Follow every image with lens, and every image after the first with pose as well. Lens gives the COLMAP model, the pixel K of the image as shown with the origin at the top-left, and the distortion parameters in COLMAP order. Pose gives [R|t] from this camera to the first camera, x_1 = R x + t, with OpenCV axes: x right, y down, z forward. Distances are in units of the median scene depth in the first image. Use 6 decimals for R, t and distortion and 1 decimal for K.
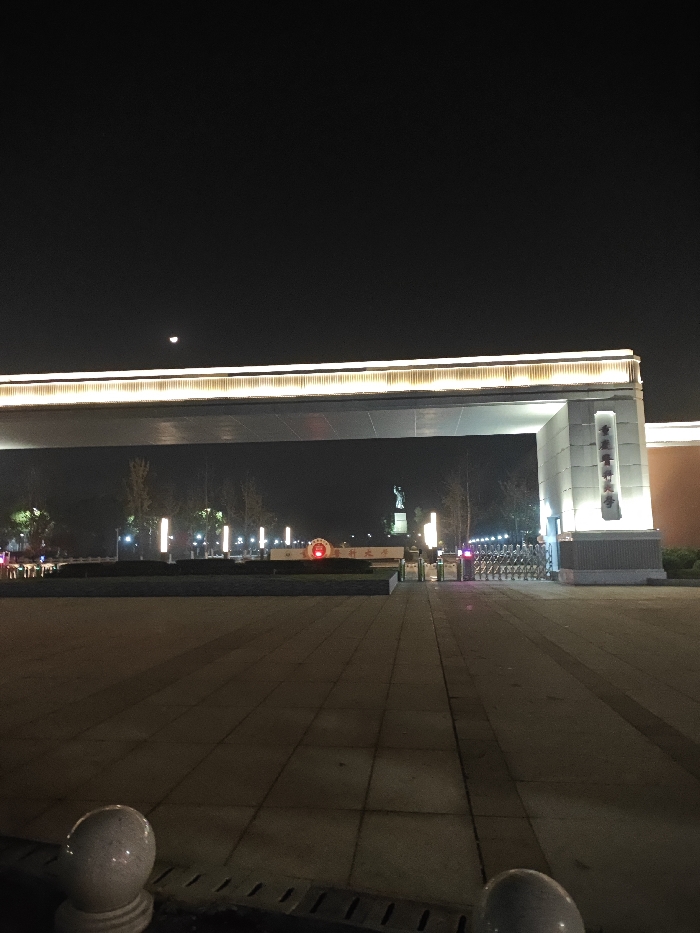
lens RADIAL K [[672.6, 0, 350.2], [0, 672.6, 461.7], [0, 0, 1]] dist [0.011799, 0.000432]
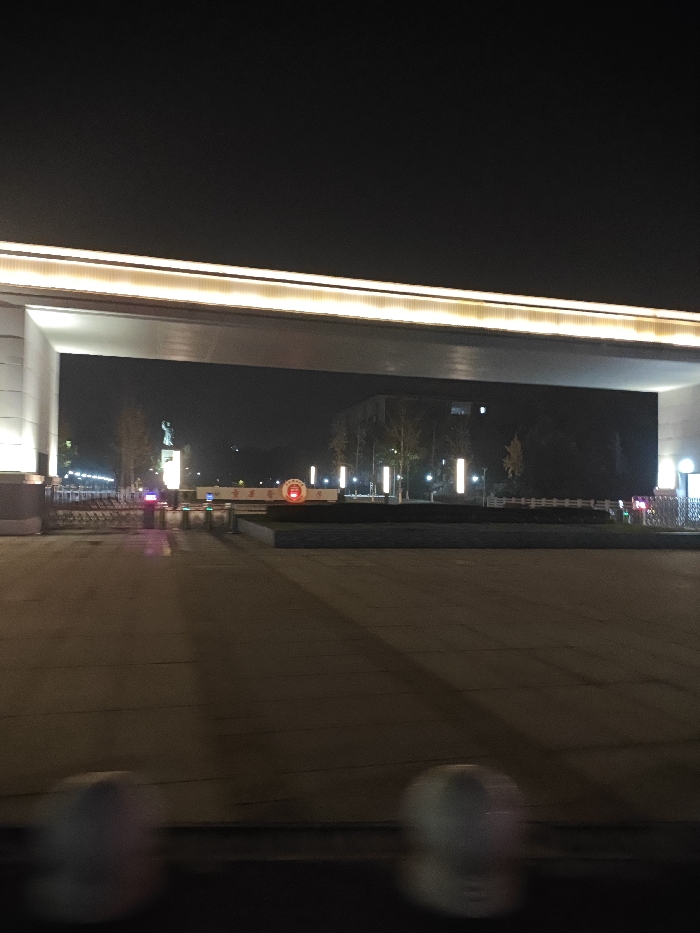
lens RADIAL K [[672.6, 0, 350.1], [0, 672.6, 462.7], [0, 0, 1]] dist [0.011799, 0.000432]
pose [[0.927345, 0.041675, 0.371879, -0.697369], [-0.075260, 0.994244, 0.076255, 0.030375], [-0.366560, -0.098703, 0.925144, 0.221136]]
